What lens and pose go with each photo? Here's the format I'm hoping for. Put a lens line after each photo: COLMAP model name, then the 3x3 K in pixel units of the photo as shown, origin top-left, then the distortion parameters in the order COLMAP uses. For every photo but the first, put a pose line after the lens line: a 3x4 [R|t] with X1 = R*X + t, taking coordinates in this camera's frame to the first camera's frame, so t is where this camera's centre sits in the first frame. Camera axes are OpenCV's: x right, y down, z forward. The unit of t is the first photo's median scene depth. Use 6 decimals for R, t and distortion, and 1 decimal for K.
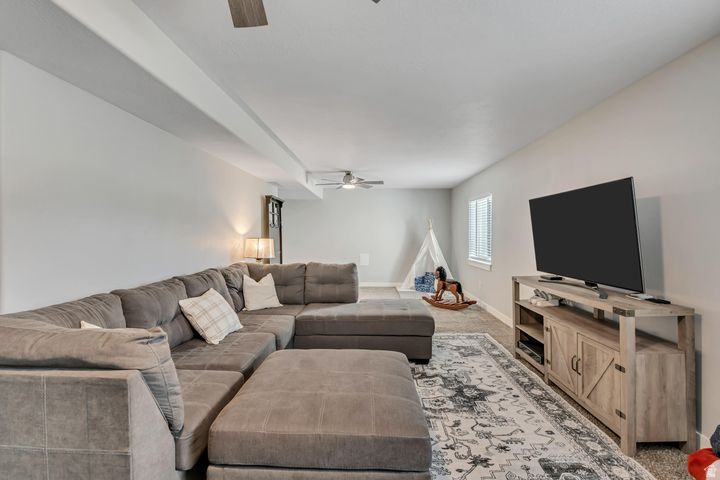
lens RADIAL K [[325.7, 0, 359.1], [0, 325.7, 238.8], [0, 0, 1]] dist [-0.006717, 0.001090]
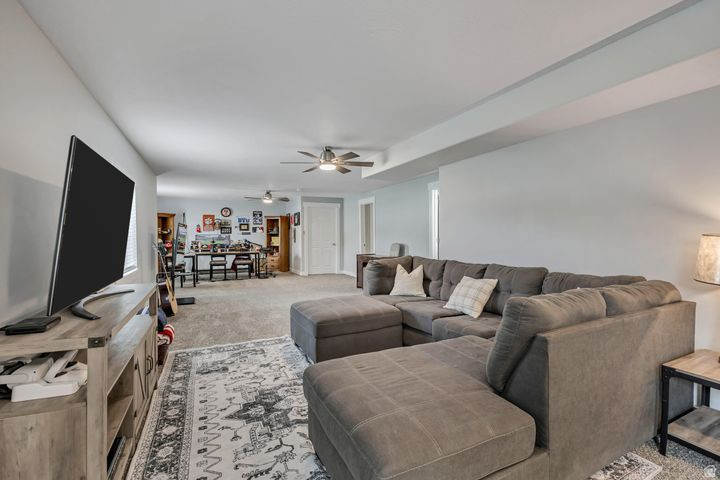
lens RADIAL K [[325.7, 0, 364.5], [0, 325.7, 240.2], [0, 0, 1]] dist [-0.006717, 0.001090]
pose [[-0.878862, 0.007730, -0.477014, 0.529258], [-0.002286, 0.999789, 0.020414, -0.000299], [0.477071, 0.019031, -0.878658, 2.000624]]
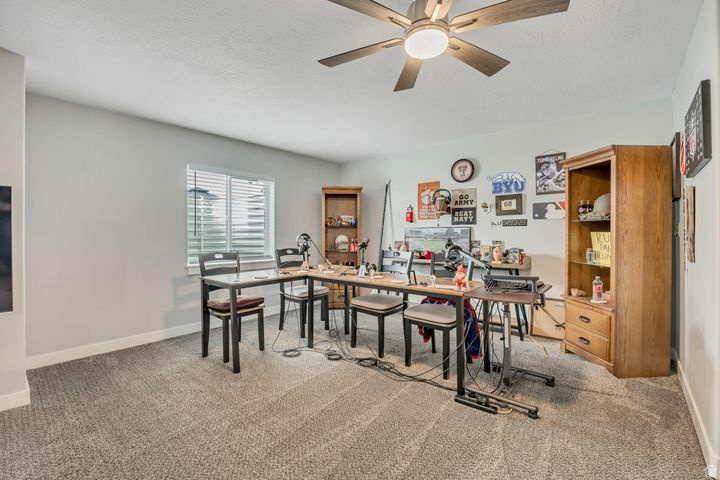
lens RADIAL K [[325.7, 0, 361.4], [0, 325.7, 234.8], [0, 0, 1]] dist [-0.006717, 0.001090]
pose [[-0.789736, -0.002039, 0.613443, -0.506878], [0.006101, 0.999919, 0.011178, 0.036215], [-0.613416, 0.012570, -0.789660, -0.889540]]
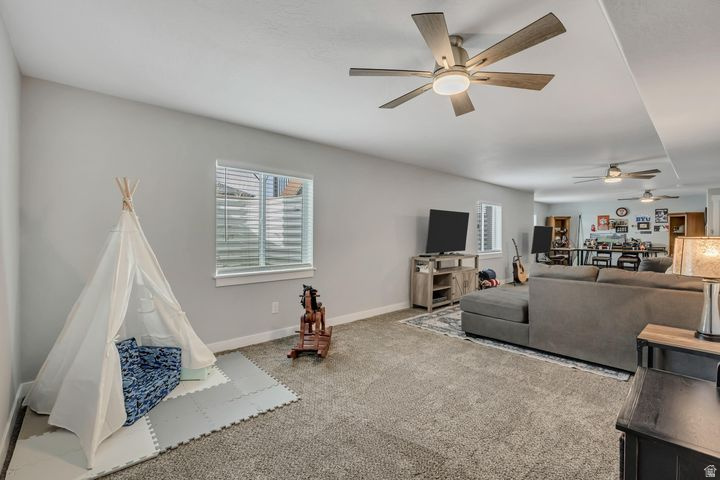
lens RADIAL K [[339.6, 0, 346.6], [0, 339.6, 240.3], [0, 0, 1]] dist [-0.006099, -0.001589]
pose [[-0.711124, -0.014628, 0.702914, -0.459637], [0.002252, 0.999731, 0.023082, -0.005176], [-0.703063, 0.017997, -0.710900, 3.246449]]
